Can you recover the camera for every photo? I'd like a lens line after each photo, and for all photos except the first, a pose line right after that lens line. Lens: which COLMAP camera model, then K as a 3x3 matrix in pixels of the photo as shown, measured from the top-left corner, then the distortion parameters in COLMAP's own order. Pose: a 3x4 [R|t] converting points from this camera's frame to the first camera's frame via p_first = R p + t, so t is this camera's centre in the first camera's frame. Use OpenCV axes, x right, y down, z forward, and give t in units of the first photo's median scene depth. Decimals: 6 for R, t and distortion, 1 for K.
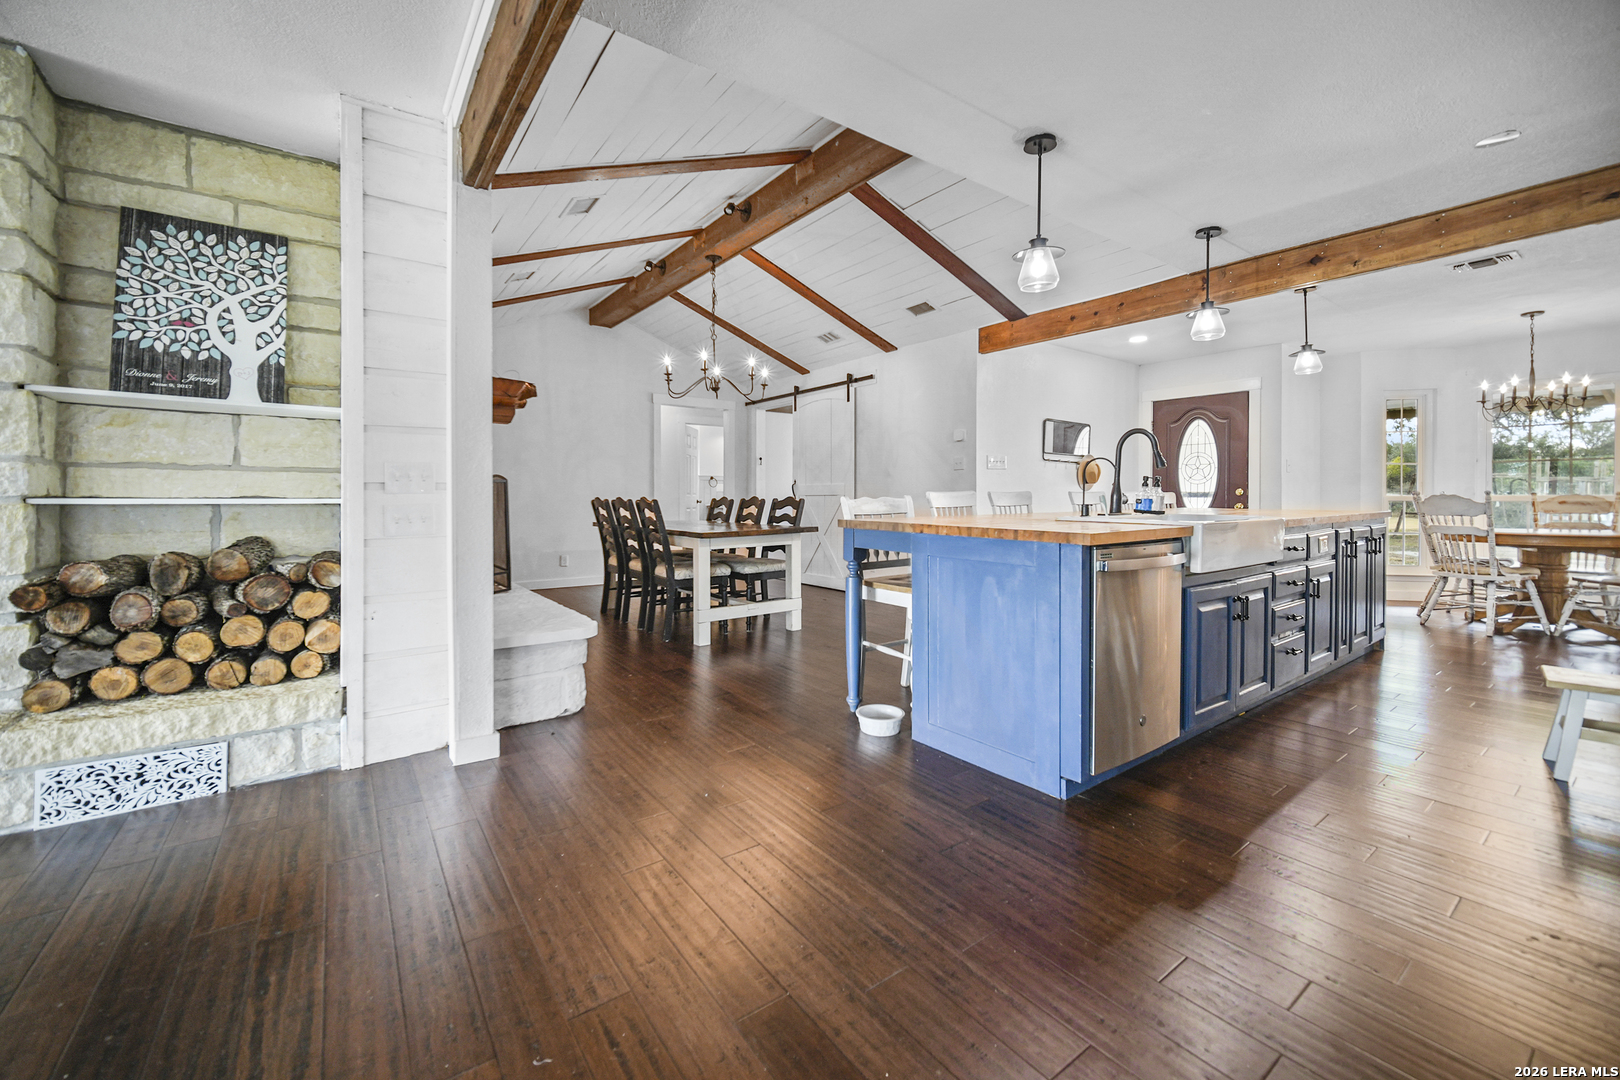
lens RADIAL K [[647.2, 0, 804.2], [0, 647.2, 487.9], [0, 0, 1]] dist [-0.002571, -0.000250]
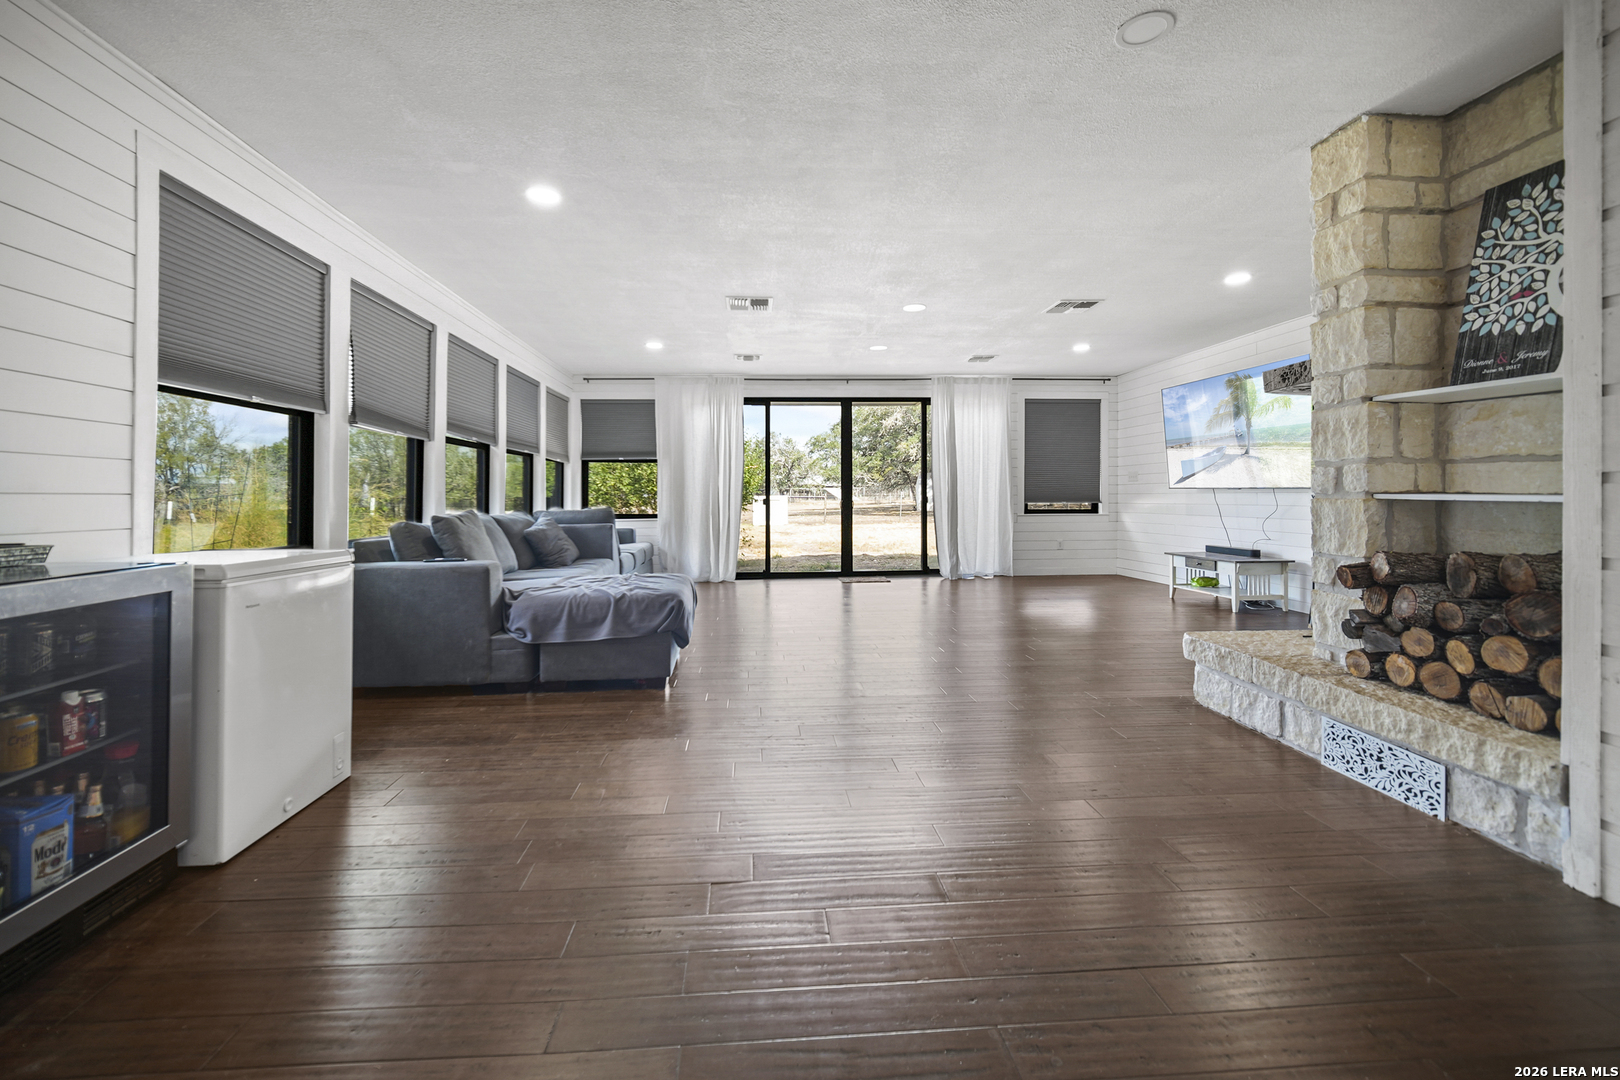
lens RADIAL K [[684.9, 0, 812.4], [0, 684.9, 485.7], [0, 0, 1]] dist [-0.007255, -0.000187]
pose [[-0.524768, -0.006793, -0.851218, 0.339654], [0.012008, 0.999810, -0.015382, 0.007276], [0.851160, -0.018293, -0.524587, 0.690376]]
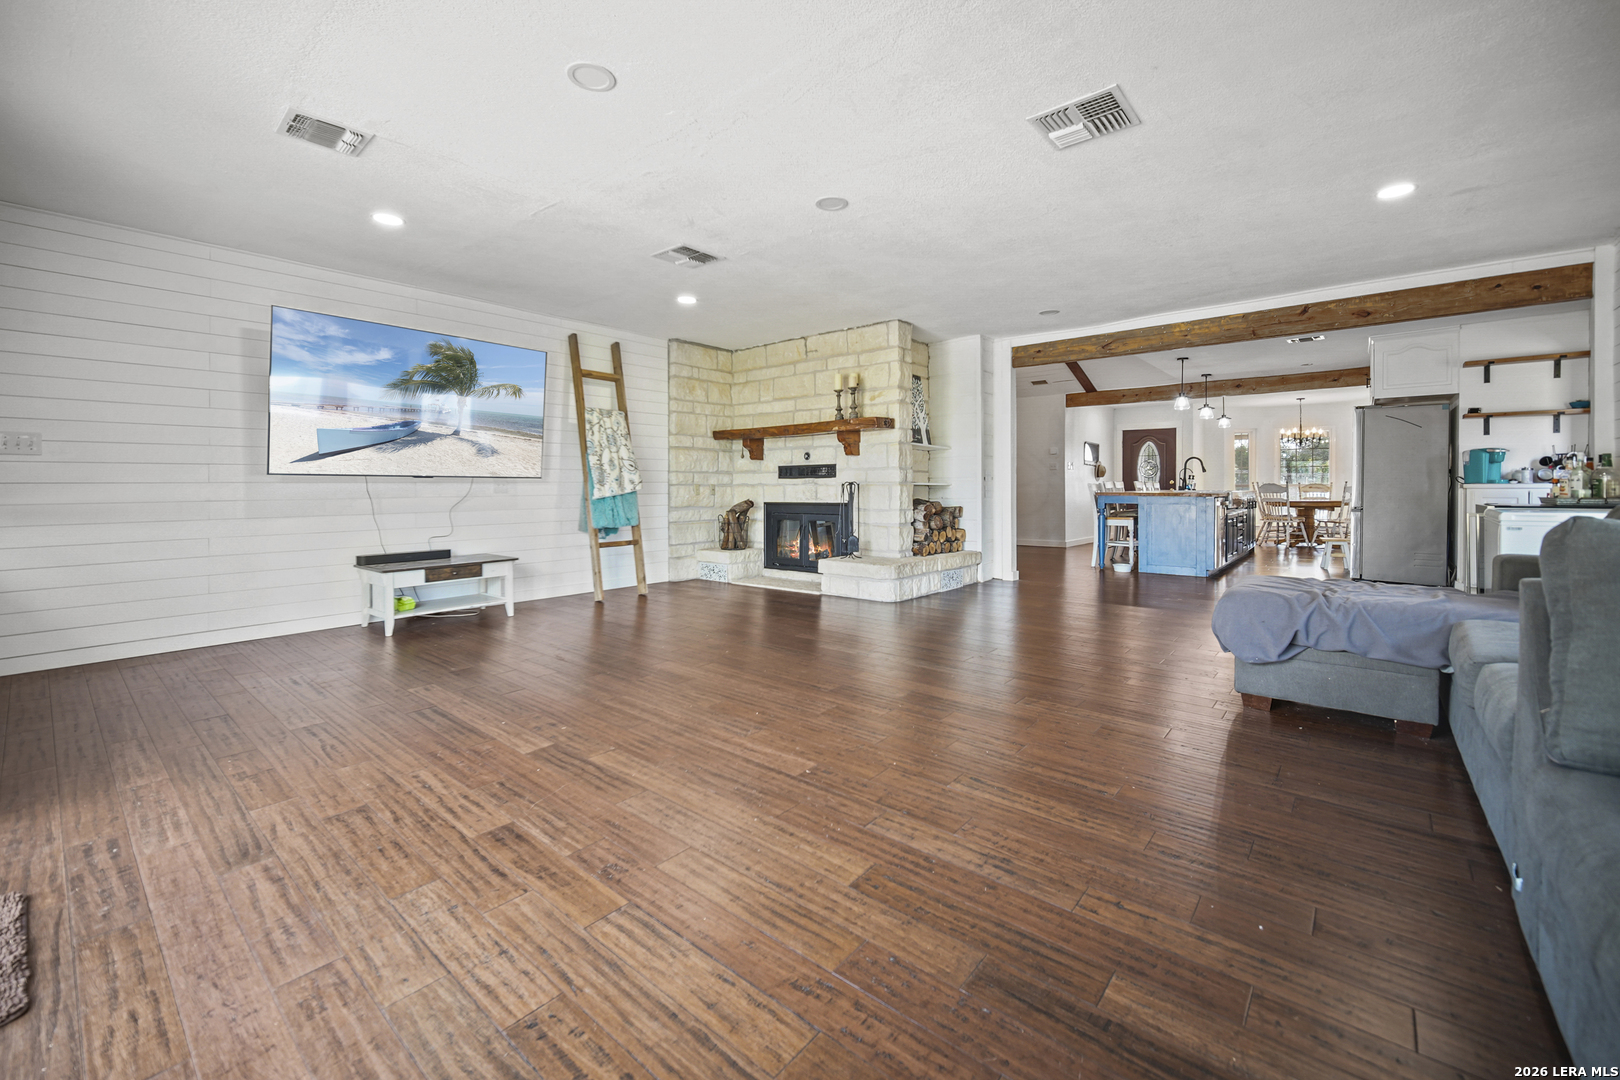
lens RADIAL K [[684.9, 0, 812.4], [0, 684.9, 485.7], [0, 0, 1]] dist [-0.007255, -0.000187]
pose [[0.965527, 0.002433, 0.260291, -2.125414], [-0.006085, 0.999894, 0.013226, -0.007517], [-0.260231, -0.014354, 0.965440, -1.587835]]
